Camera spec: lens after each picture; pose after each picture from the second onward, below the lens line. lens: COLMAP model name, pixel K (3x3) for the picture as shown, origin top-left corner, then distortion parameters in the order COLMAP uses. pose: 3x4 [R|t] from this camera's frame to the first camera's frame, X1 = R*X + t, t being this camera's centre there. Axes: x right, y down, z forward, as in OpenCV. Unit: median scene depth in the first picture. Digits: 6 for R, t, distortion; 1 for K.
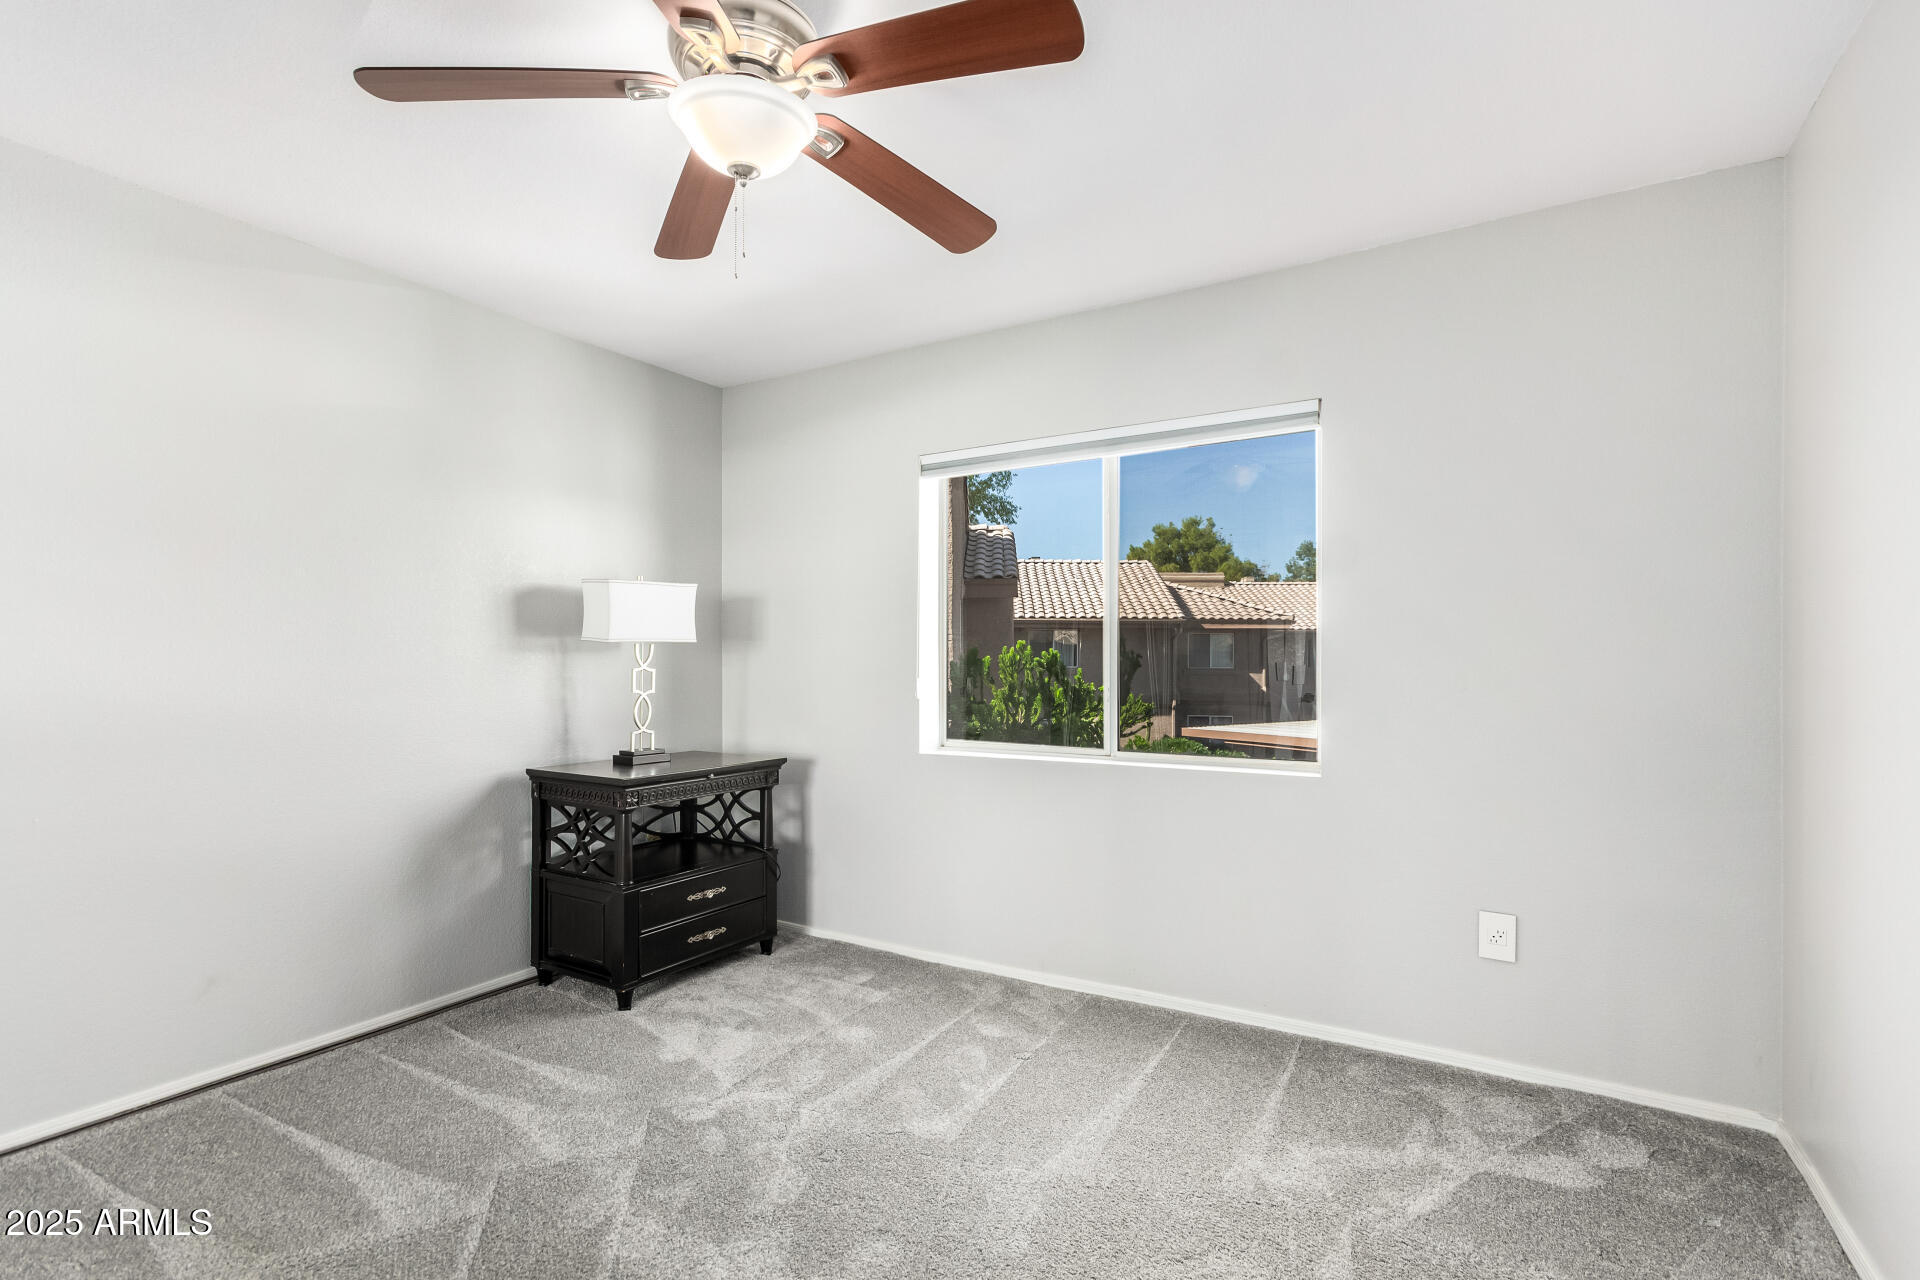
lens RADIAL K [[901.6, 0, 960.9], [0, 901.6, 642.9], [0, 0, 1]] dist [0.006197, 0.002101]
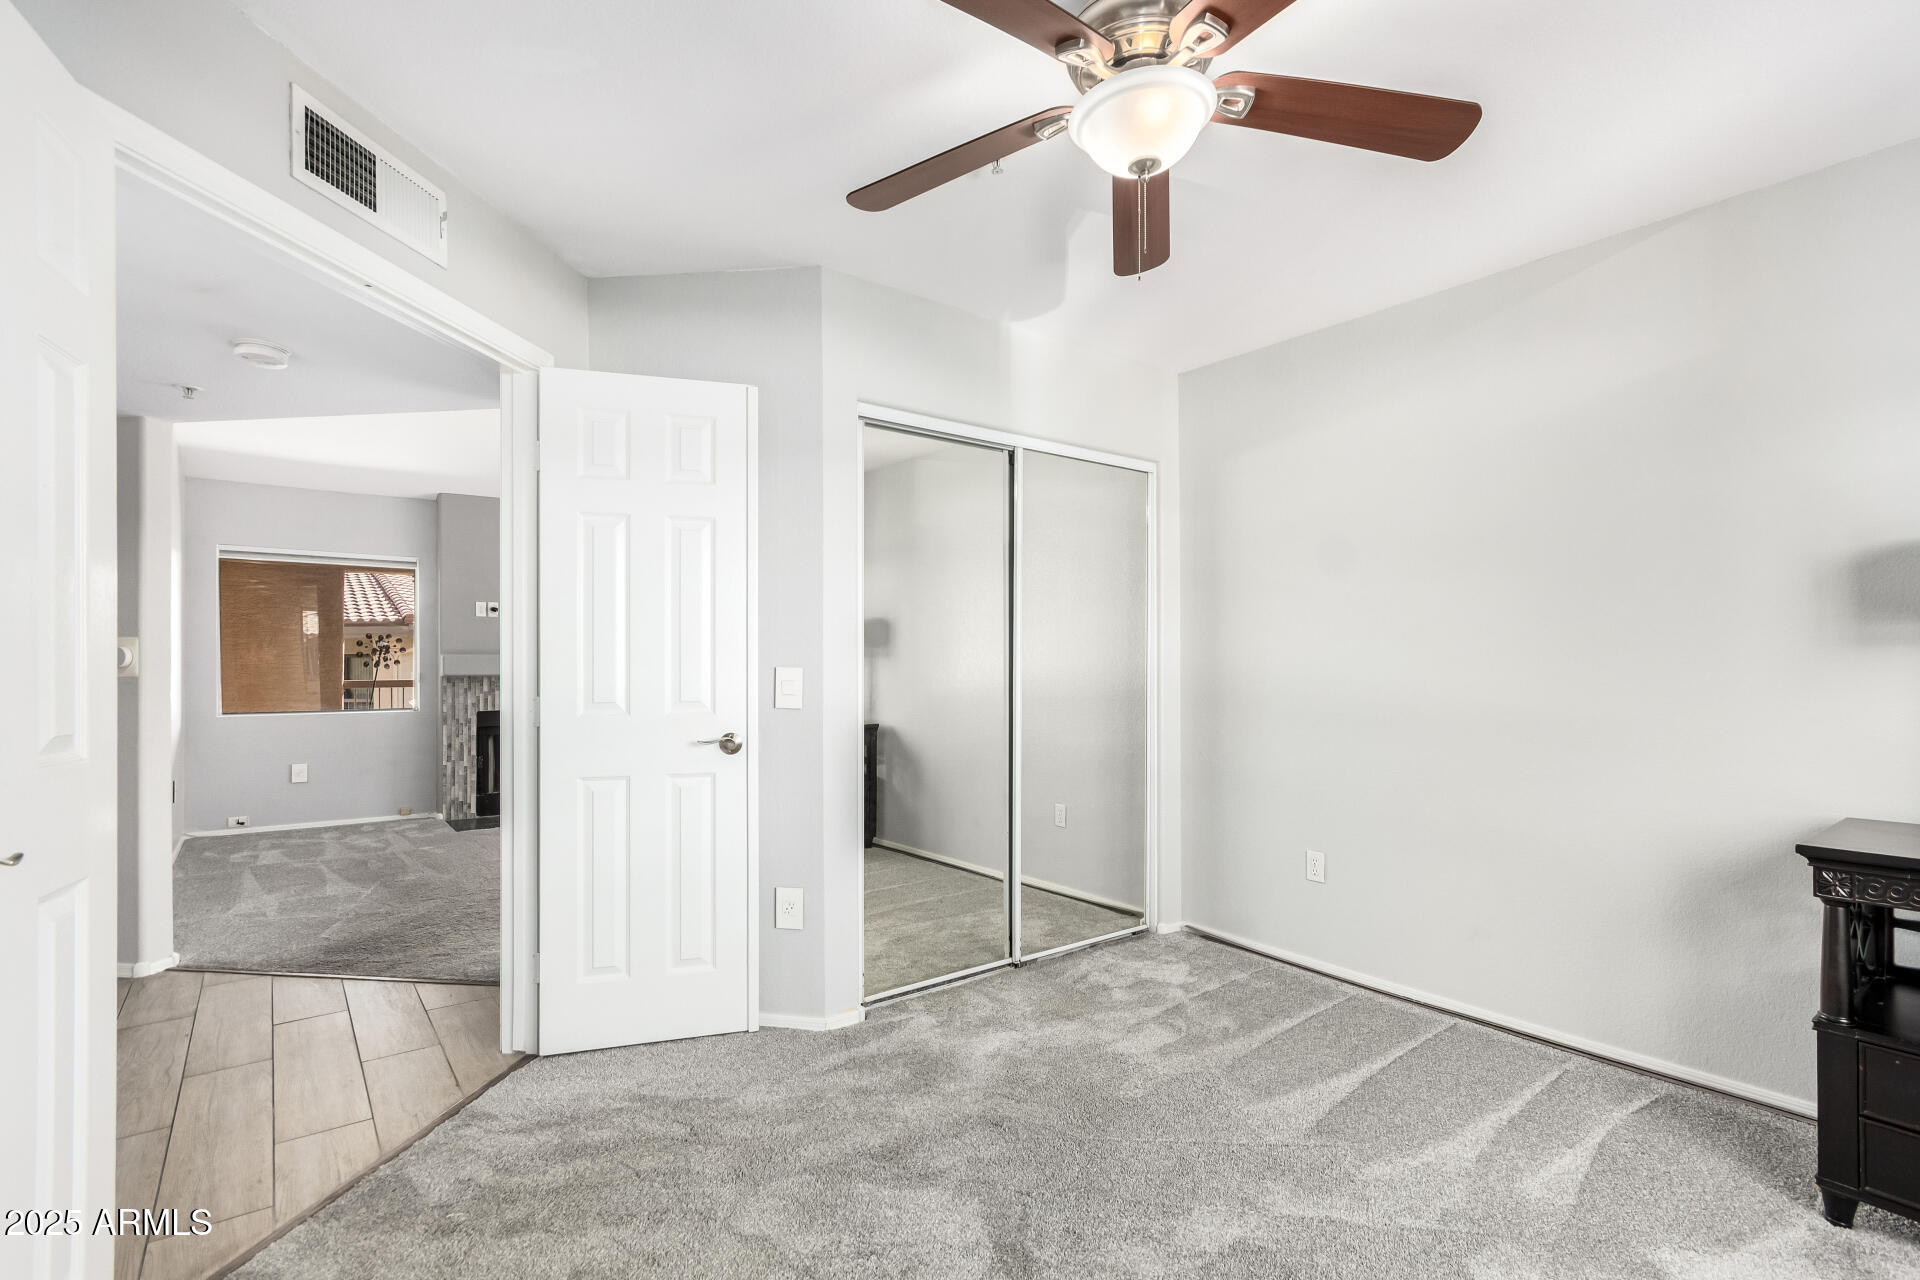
lens RADIAL K [[901.6, 0, 958.2], [0, 901.6, 657.3], [0, 0, 1]] dist [0.006197, 0.002101]
pose [[-0.365735, -0.010656, -0.930658, 0.480802], [0.013932, 0.999760, -0.016922, 0.027314], [0.930615, -0.019155, -0.365499, 0.765481]]
